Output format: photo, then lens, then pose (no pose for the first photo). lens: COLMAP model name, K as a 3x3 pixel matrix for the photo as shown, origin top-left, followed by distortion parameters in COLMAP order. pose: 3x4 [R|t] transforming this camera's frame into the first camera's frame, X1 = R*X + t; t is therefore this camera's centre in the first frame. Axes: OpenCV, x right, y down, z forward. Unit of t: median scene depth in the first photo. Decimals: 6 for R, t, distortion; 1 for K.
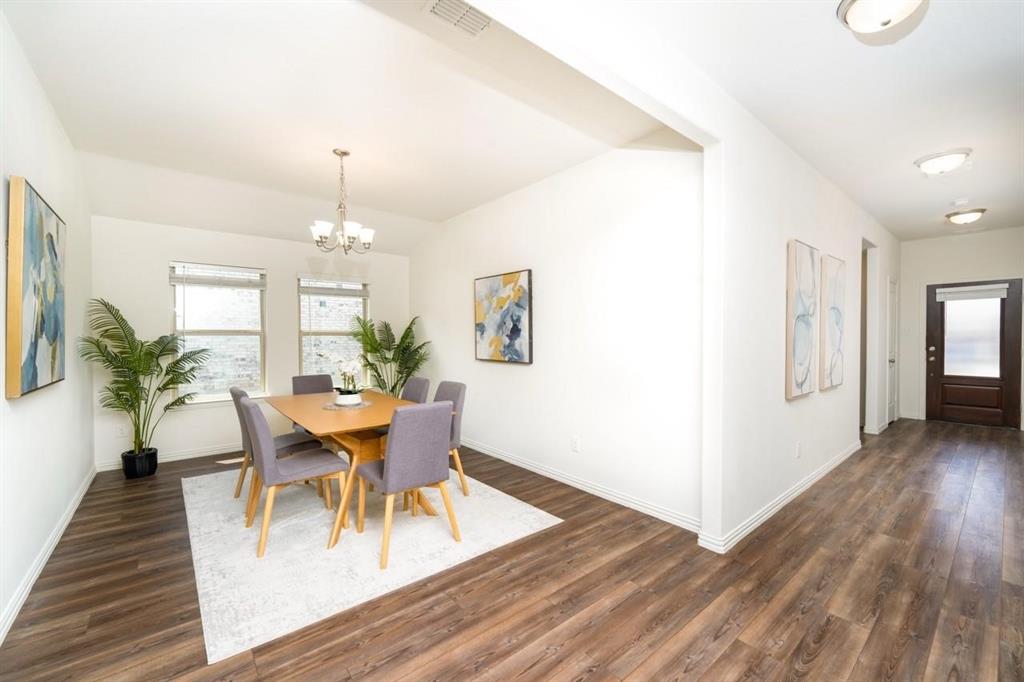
lens RADIAL K [[412.2, 0, 512.0], [0, 412.2, 341.0], [0, 0, 1]] dist [-0.002172, 0.000418]
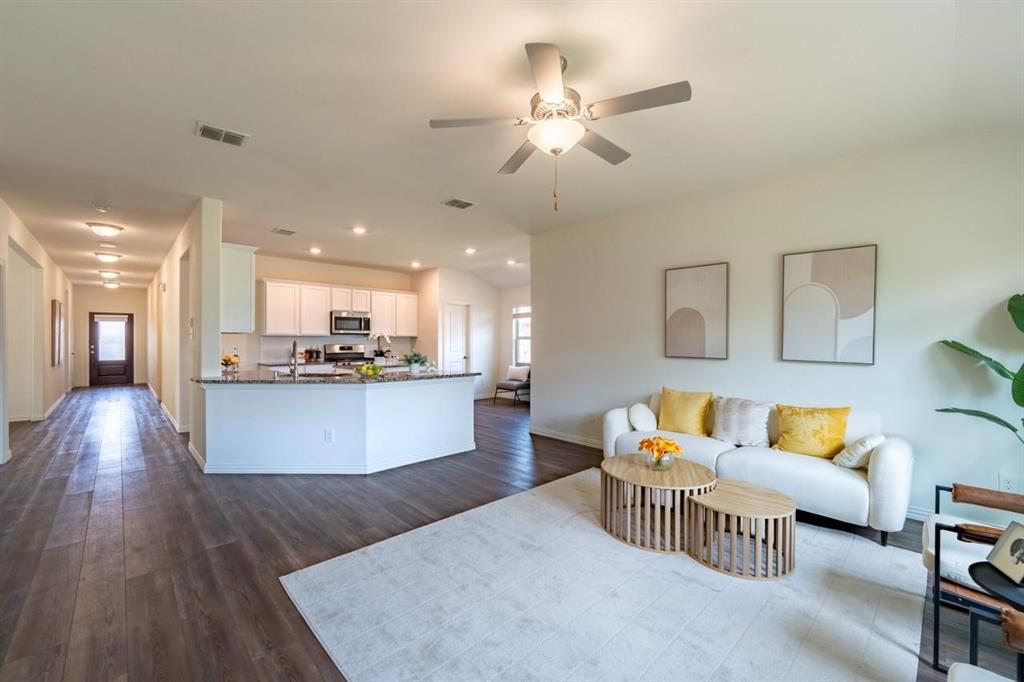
lens RADIAL K [[412.2, 0, 512.0], [0, 412.2, 341.0], [0, 0, 1]] dist [-0.002172, 0.000418]
pose [[-0.066972, 0.001243, 0.997754, -1.603132], [0.009327, 0.999956, -0.000619, 0.019337], [-0.997711, 0.009265, -0.066981, -1.279483]]
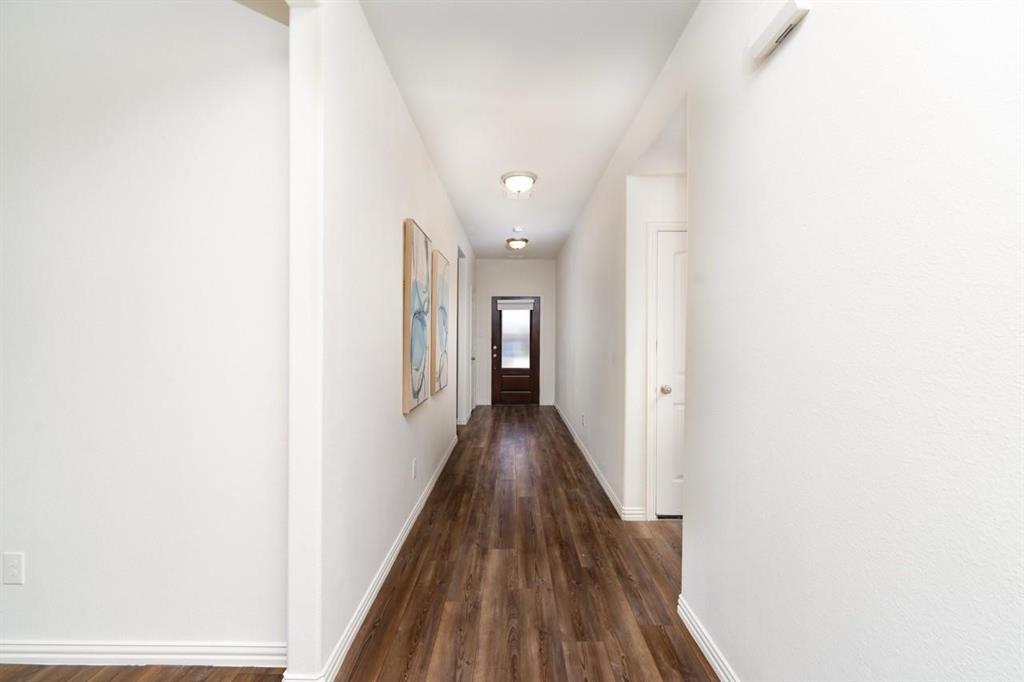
lens RADIAL K [[412.2, 0, 512.0], [0, 412.2, 341.0], [0, 0, 1]] dist [-0.002172, 0.000418]
pose [[0.638048, -0.000648, 0.769996, 0.151361], [0.000399, 1.000000, 0.000511, -0.002520], [-0.769996, -0.000019, 0.638048, 0.271691]]
